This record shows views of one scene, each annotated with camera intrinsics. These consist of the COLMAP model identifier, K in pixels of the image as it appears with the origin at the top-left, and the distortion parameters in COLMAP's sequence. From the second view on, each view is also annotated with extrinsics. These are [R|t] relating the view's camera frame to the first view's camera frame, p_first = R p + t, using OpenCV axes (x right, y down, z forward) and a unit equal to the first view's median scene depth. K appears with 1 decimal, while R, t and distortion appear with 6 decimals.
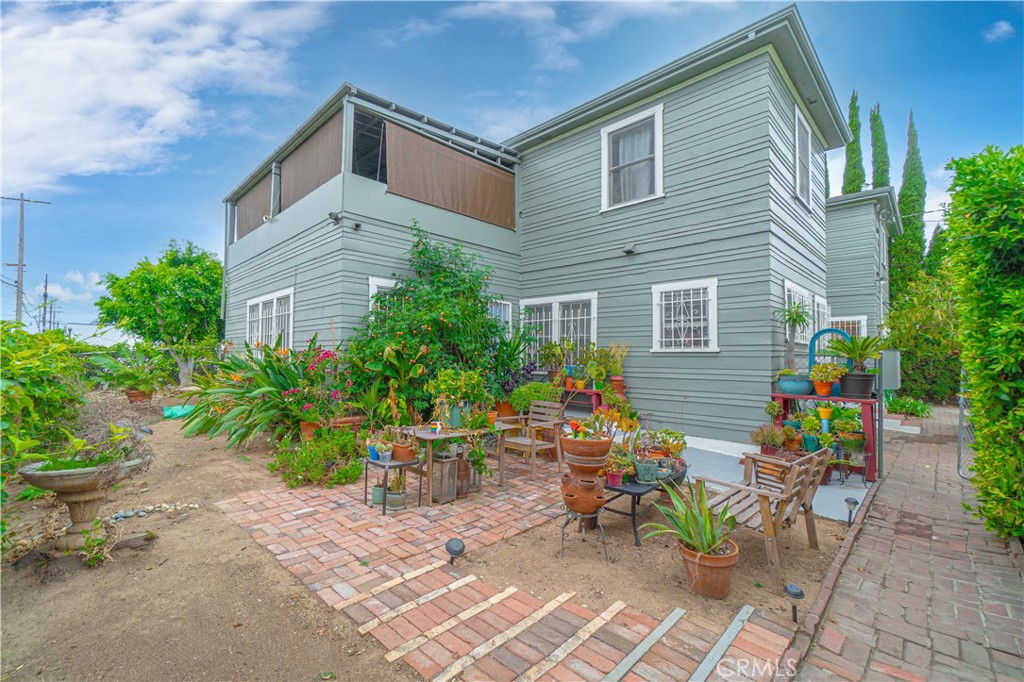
lens RADIAL K [[450.7, 0, 509.2], [0, 450.7, 353.1], [0, 0, 1]] dist [-0.000994, -0.000204]
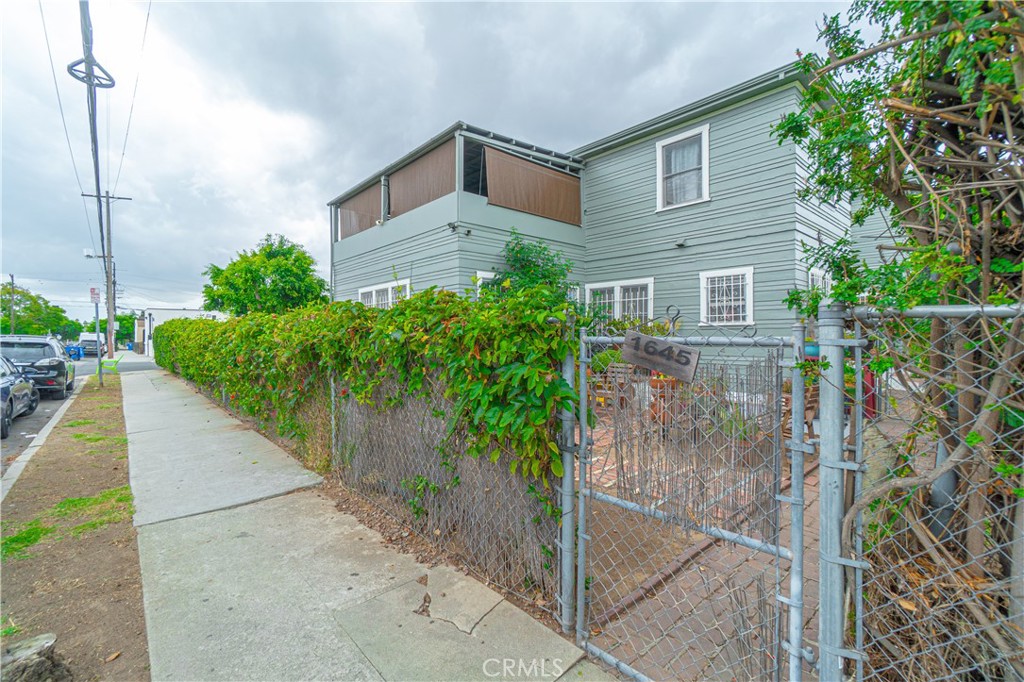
lens RADIAL K [[454.3, 0, 516.0], [0, 454.3, 347.3], [0, 0, 1]] dist [-0.001148, -0.000358]
pose [[0.998329, -0.011917, -0.056548, -0.113048], [0.013971, 0.999252, 0.036062, 0.004211], [0.056076, -0.036791, 0.997748, -0.268348]]
